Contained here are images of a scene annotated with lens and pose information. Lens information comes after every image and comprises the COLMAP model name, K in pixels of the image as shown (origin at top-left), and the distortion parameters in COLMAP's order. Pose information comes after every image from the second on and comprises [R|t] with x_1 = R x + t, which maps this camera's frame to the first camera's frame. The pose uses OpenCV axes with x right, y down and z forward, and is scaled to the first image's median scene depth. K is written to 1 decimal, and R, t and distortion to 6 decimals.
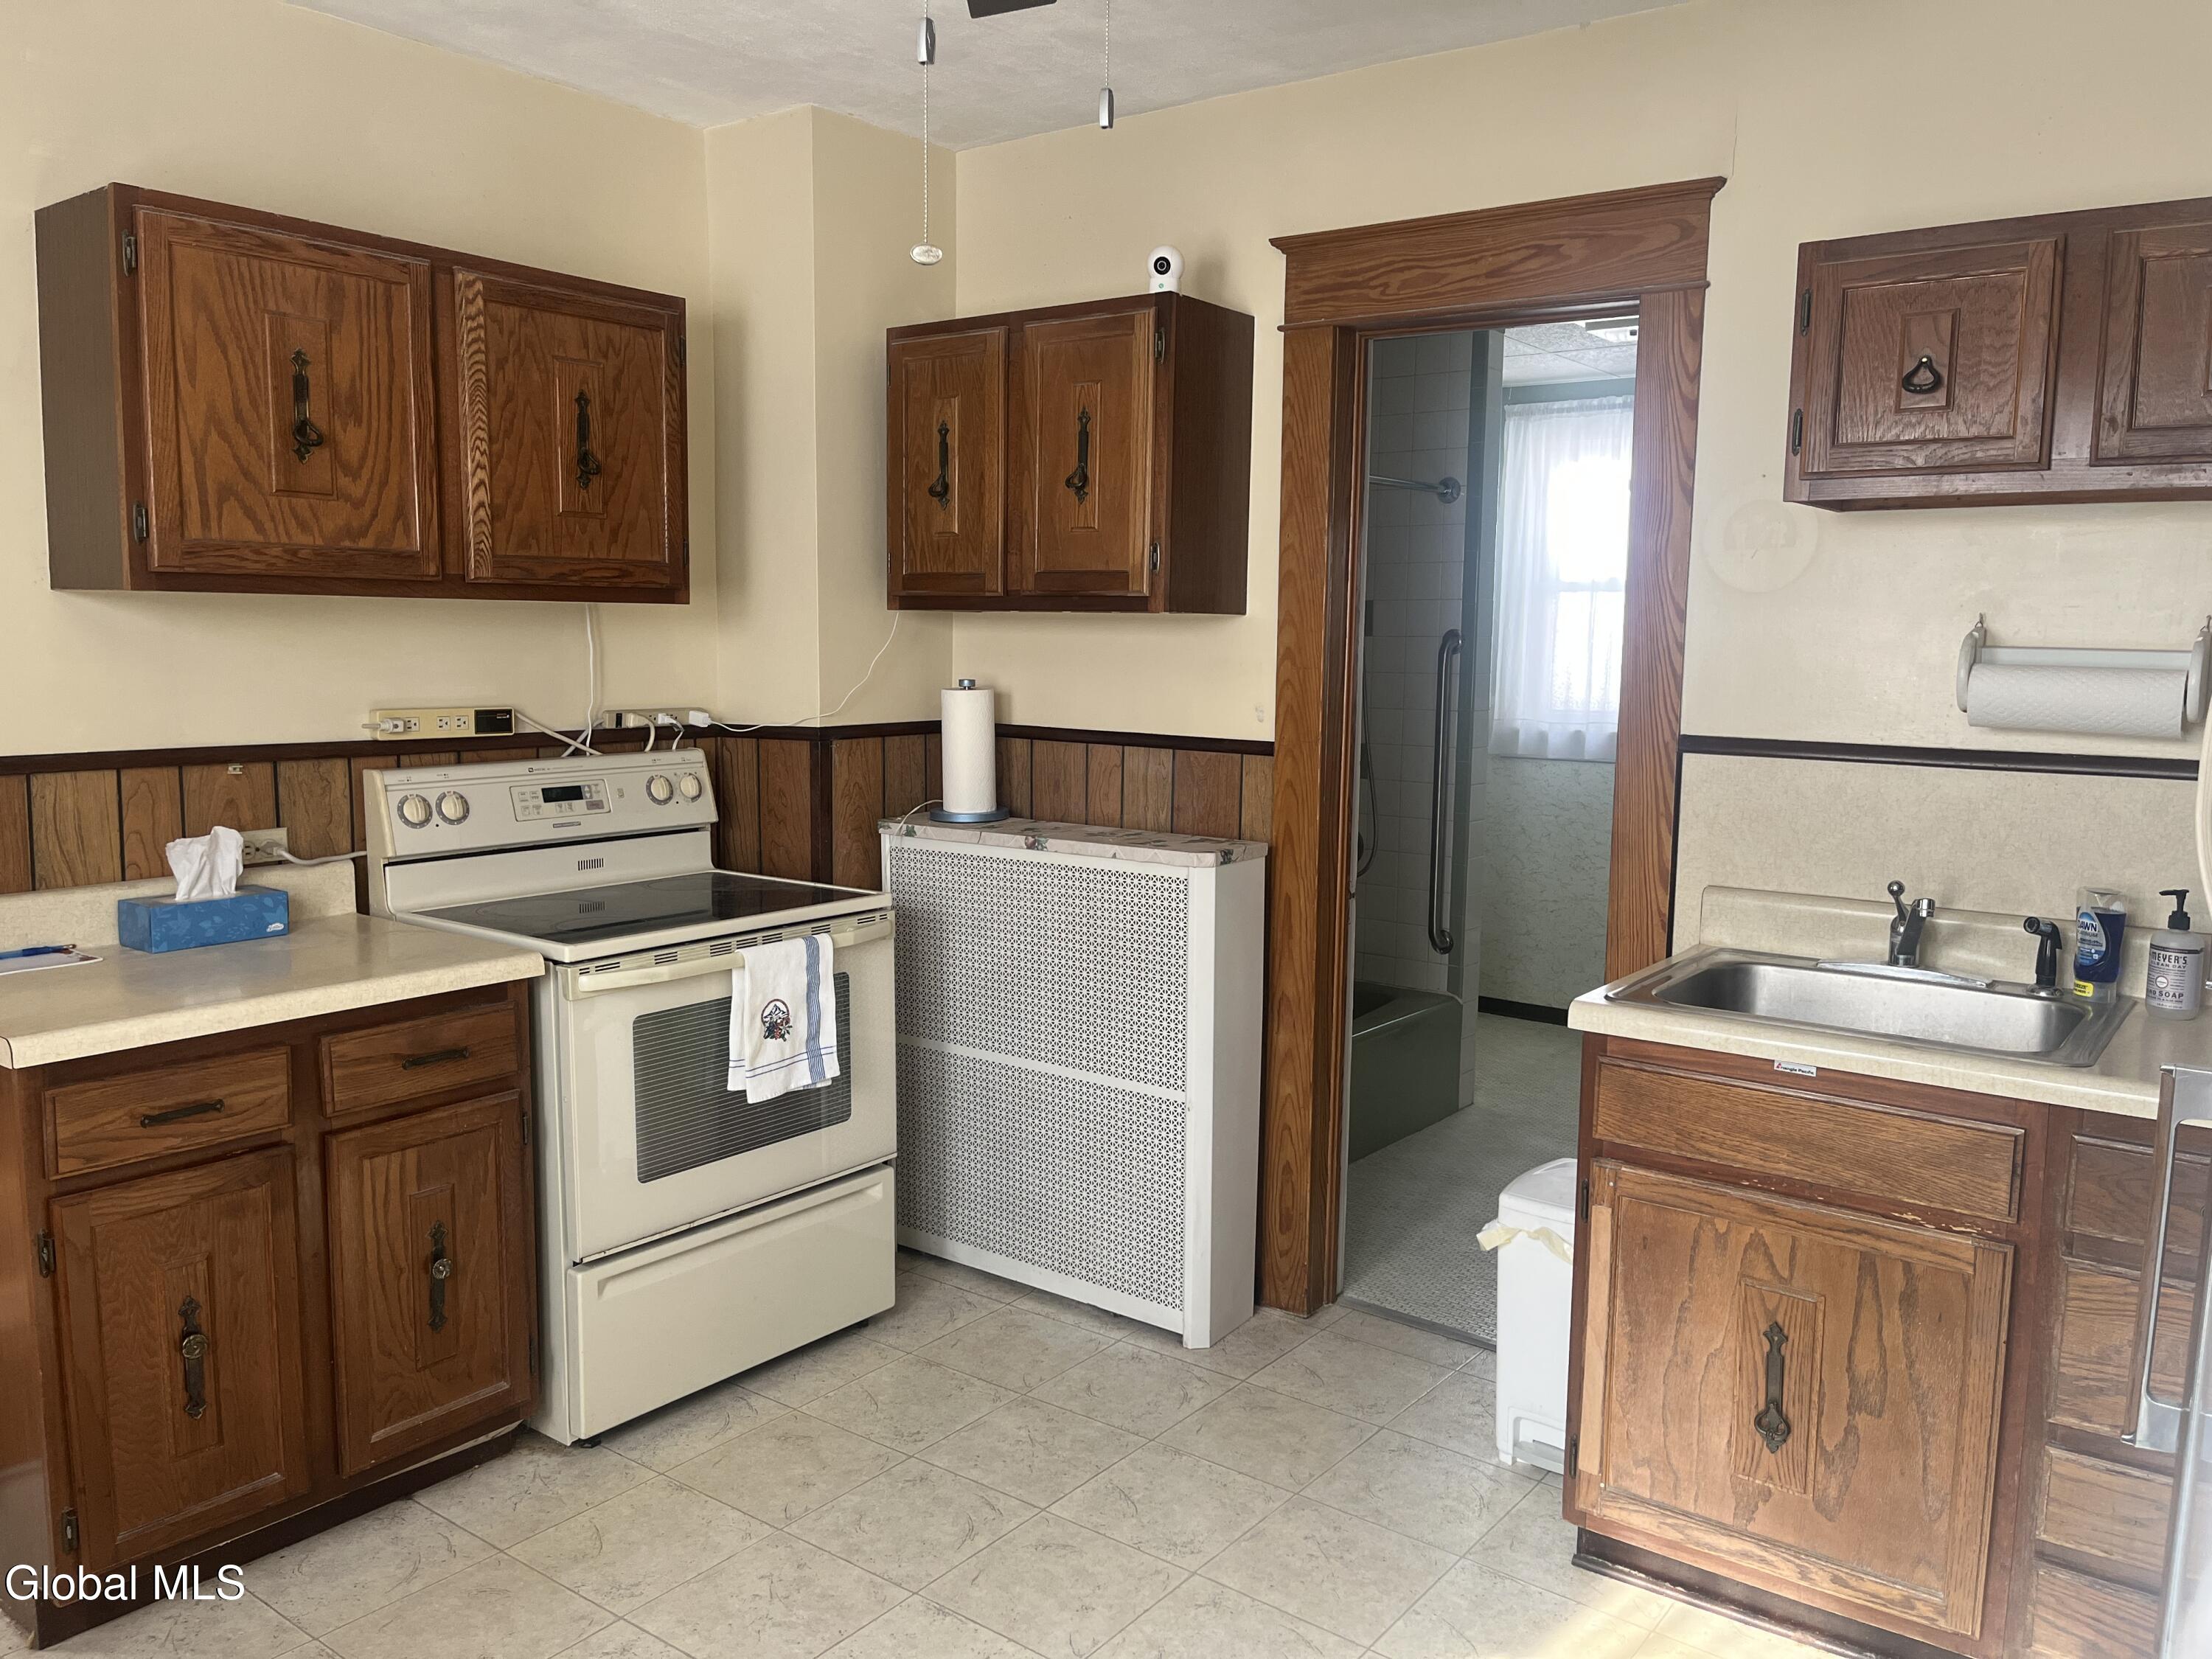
lens RADIAL K [[1680.3, 0, 1144.7], [0, 1680.3, 826.4], [0, 0, 1]] dist [0.057900, -0.090405]
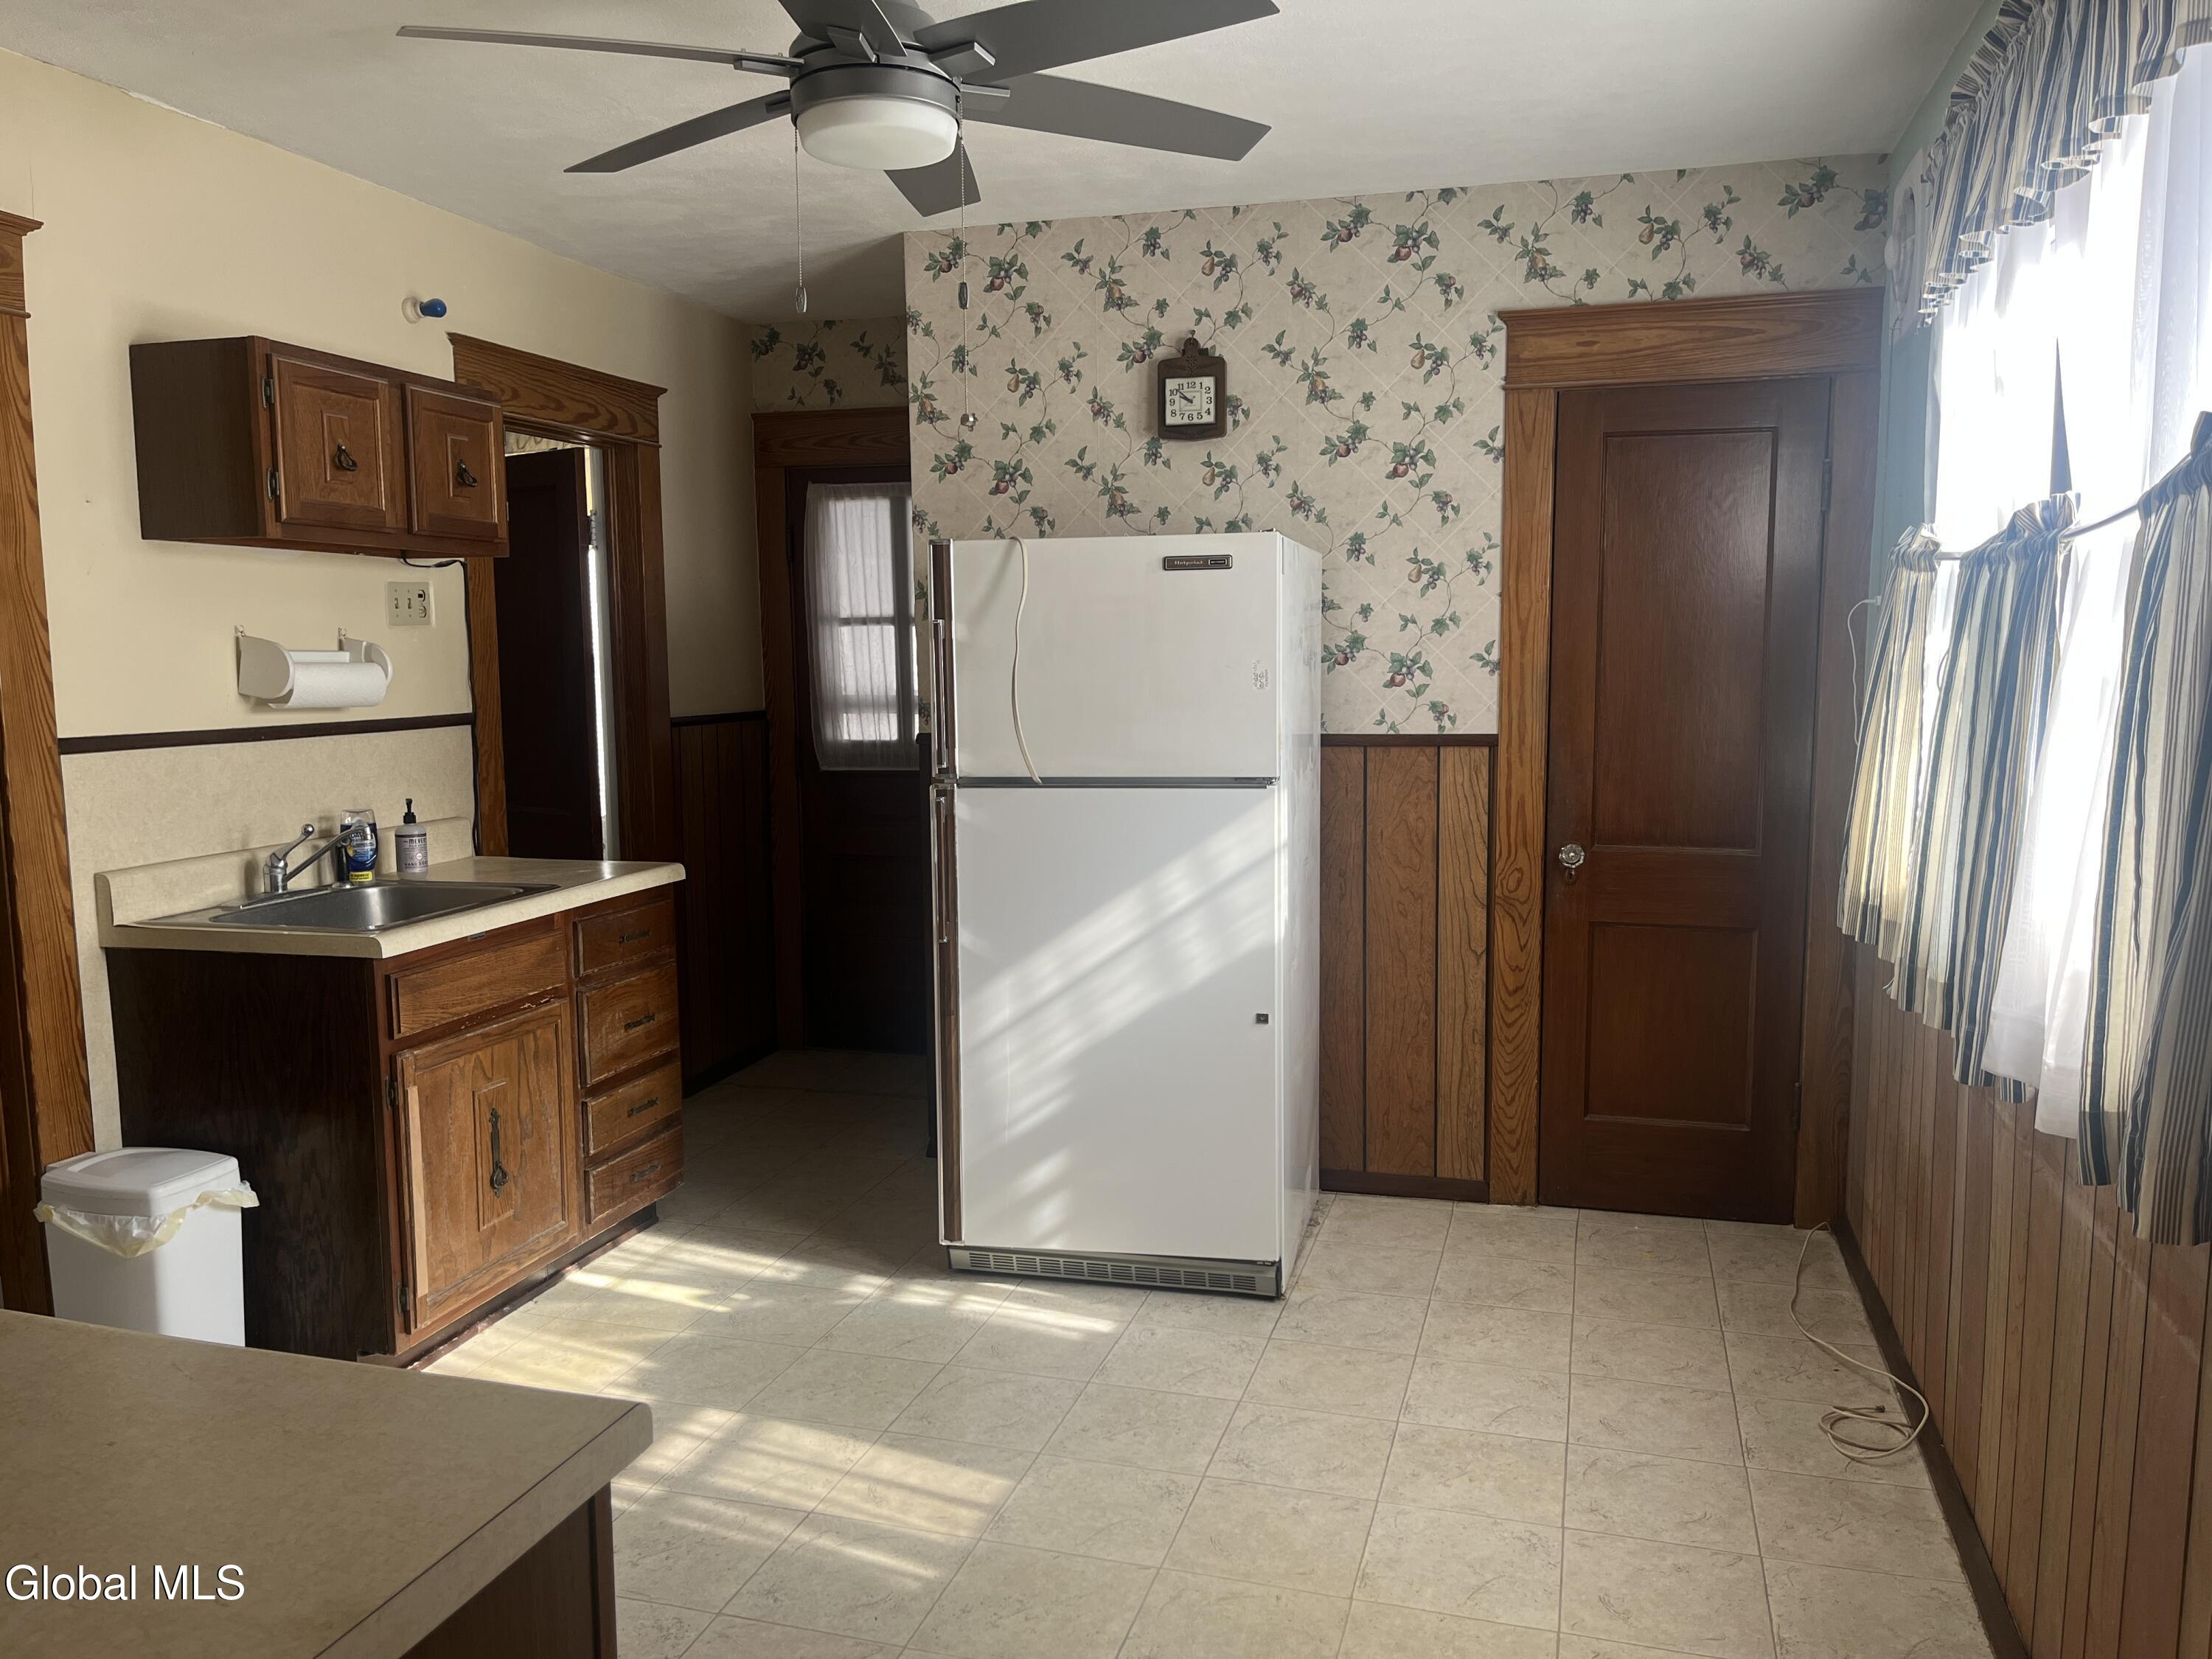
lens RADIAL K [[1680.3, 0, 1105.8], [0, 1680.3, 846.3], [0, 0, 1]] dist [0.057900, -0.090405]
pose [[-0.369685, -0.119913, 0.921387, -1.113113], [0.106571, 0.979621, 0.170251, -0.120734], [-0.923025, 0.161132, -0.349372, 0.951254]]
